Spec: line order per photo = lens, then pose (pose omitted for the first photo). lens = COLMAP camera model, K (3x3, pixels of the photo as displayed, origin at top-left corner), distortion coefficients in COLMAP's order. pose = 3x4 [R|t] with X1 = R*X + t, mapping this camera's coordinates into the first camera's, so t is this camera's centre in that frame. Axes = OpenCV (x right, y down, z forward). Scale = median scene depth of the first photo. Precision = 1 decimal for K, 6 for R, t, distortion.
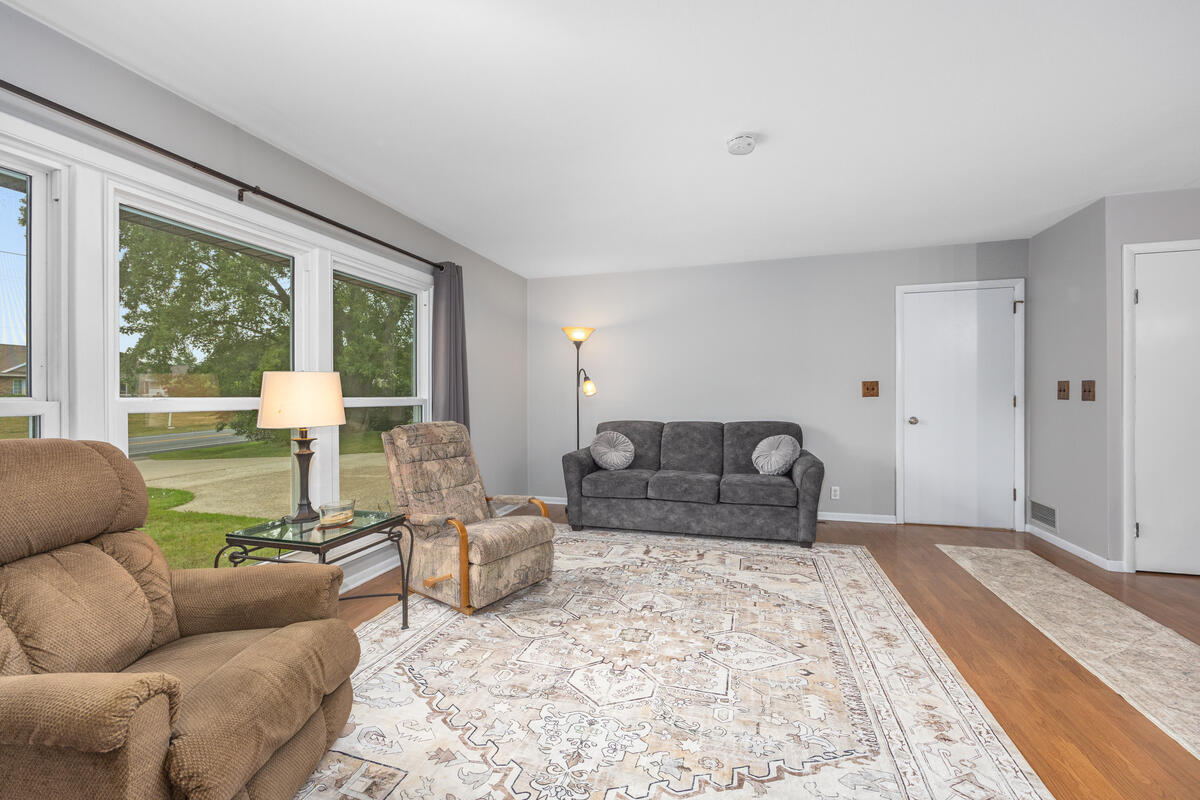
lens RADIAL K [[482.8, 0, 603.4], [0, 482.8, 407.1], [0, 0, 1]] dist [0.001883, 0.000052]
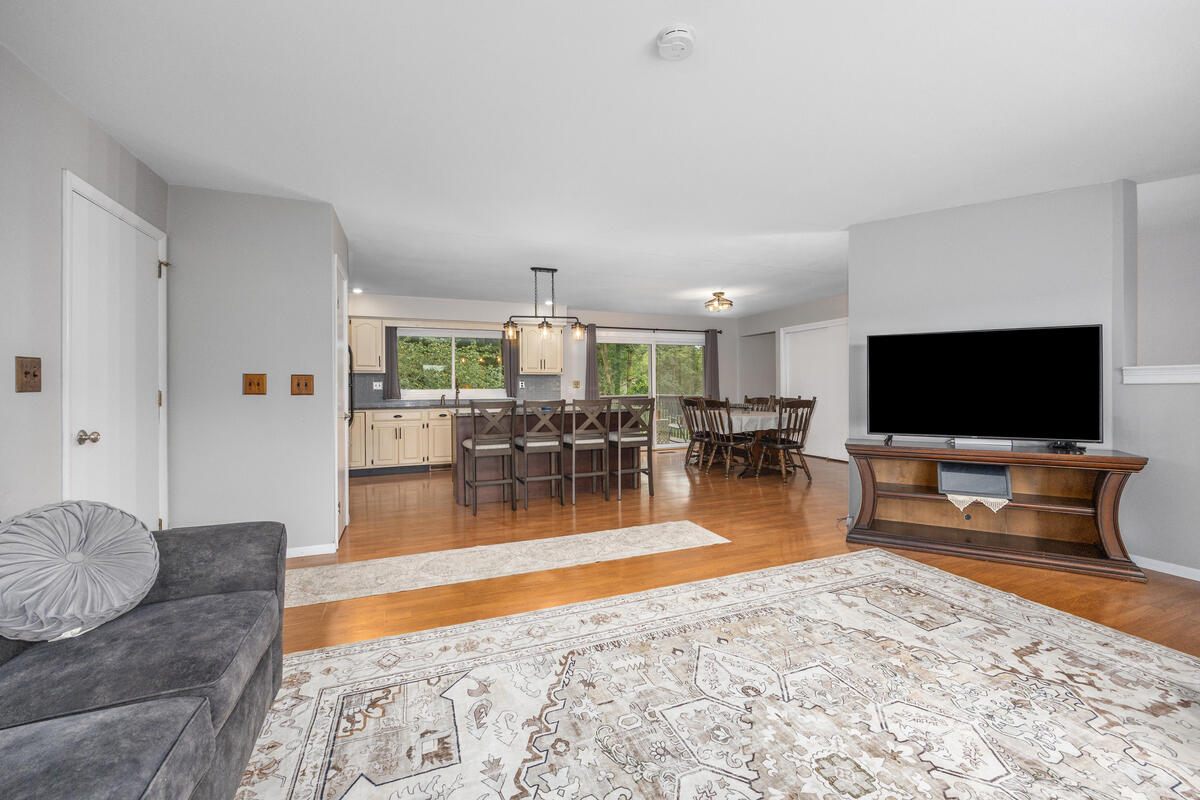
lens RADIAL K [[482.8, 0, 600.4], [0, 482.8, 388.9], [0, 0, 1]] dist [0.001883, 0.000052]
pose [[-0.621026, 0.011209, 0.783710, -0.227326], [0.029087, 0.999539, 0.008754, -0.023992], [-0.783250, 0.028232, -0.621065, 1.622017]]
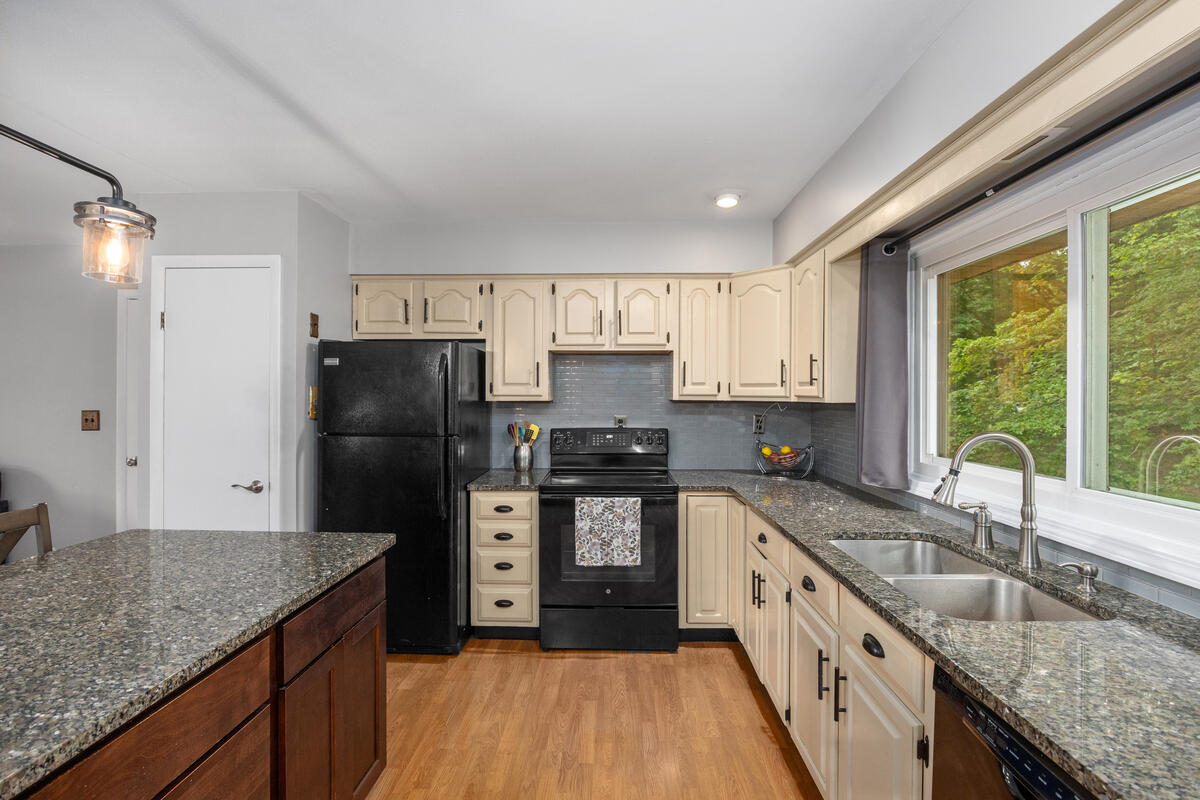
lens RADIAL K [[555.7, 0, 597.4], [0, 555.7, 397.2], [0, 0, 1]] dist [-0.014059, -0.000153]
pose [[0.966438, 0.010773, 0.256675, 2.113301], [-0.005228, 0.999738, -0.022277, -0.112814], [-0.256848, 0.020187, 0.966241, -0.125942]]
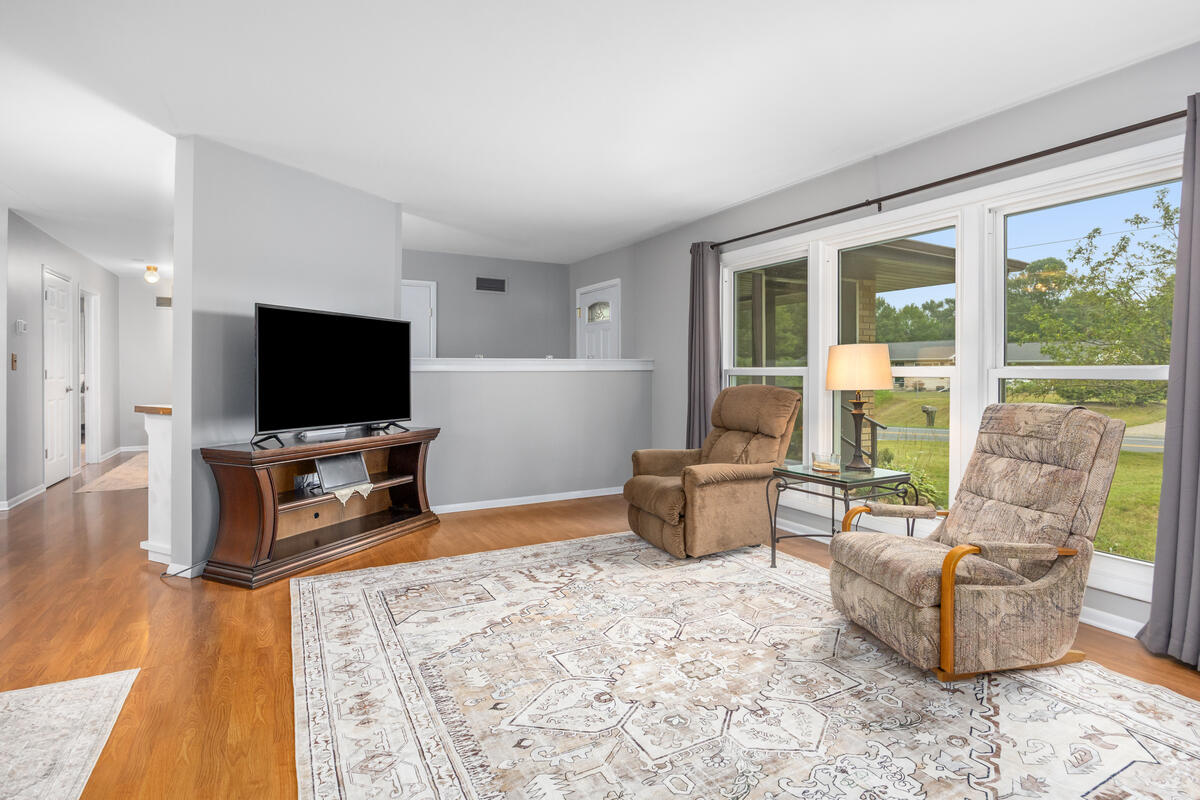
lens RADIAL K [[601.6, 0, 609.1], [0, 601.6, 382.7], [0, 0, 1]] dist [-0.013219, -0.000035]
pose [[-0.698848, 0.018929, -0.715020, 0.868316], [-0.010726, 0.999260, 0.036937, -0.028992], [0.715190, 0.033482, -0.698128, 1.581007]]
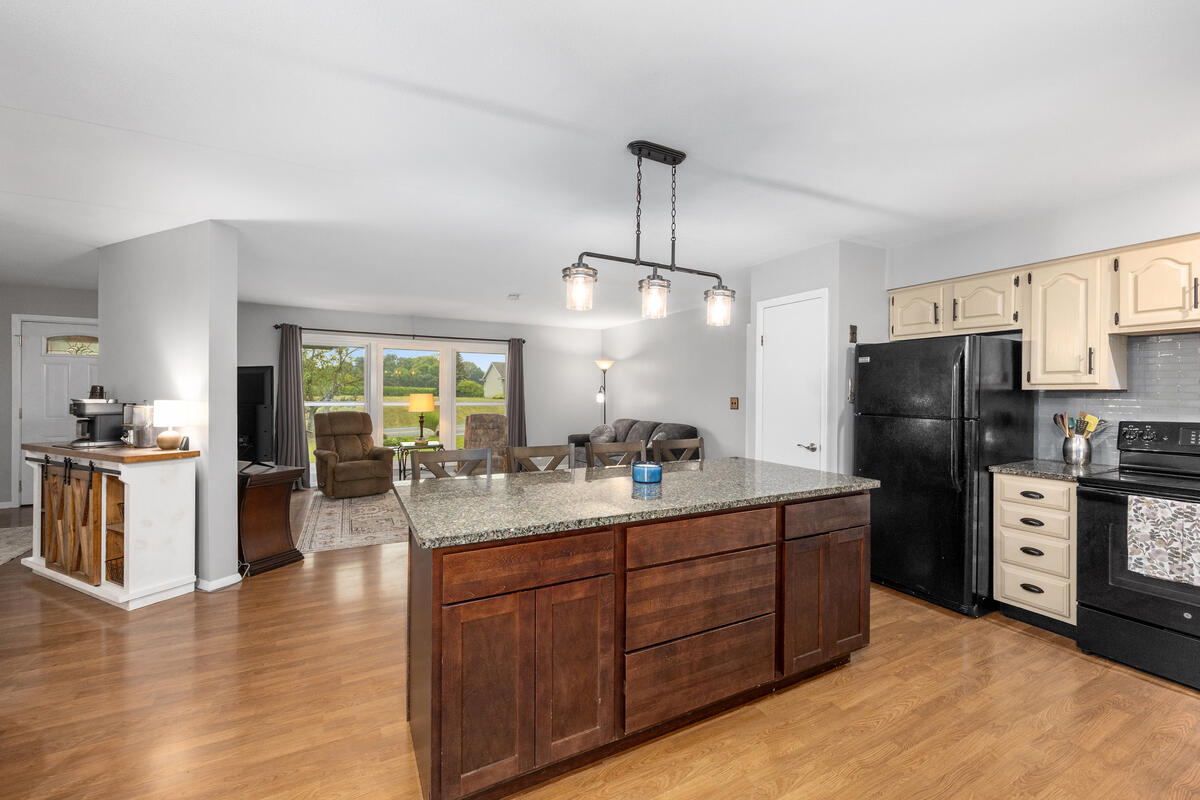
lens RADIAL K [[482.8, 0, 602.3], [0, 482.8, 396.9], [0, 0, 1]] dist [0.001883, 0.000052]
pose [[0.706616, 0.018488, -0.707356, 2.331209], [-0.028070, 0.999604, -0.001914, -0.080265], [0.707040, 0.021208, 0.706855, -0.355655]]
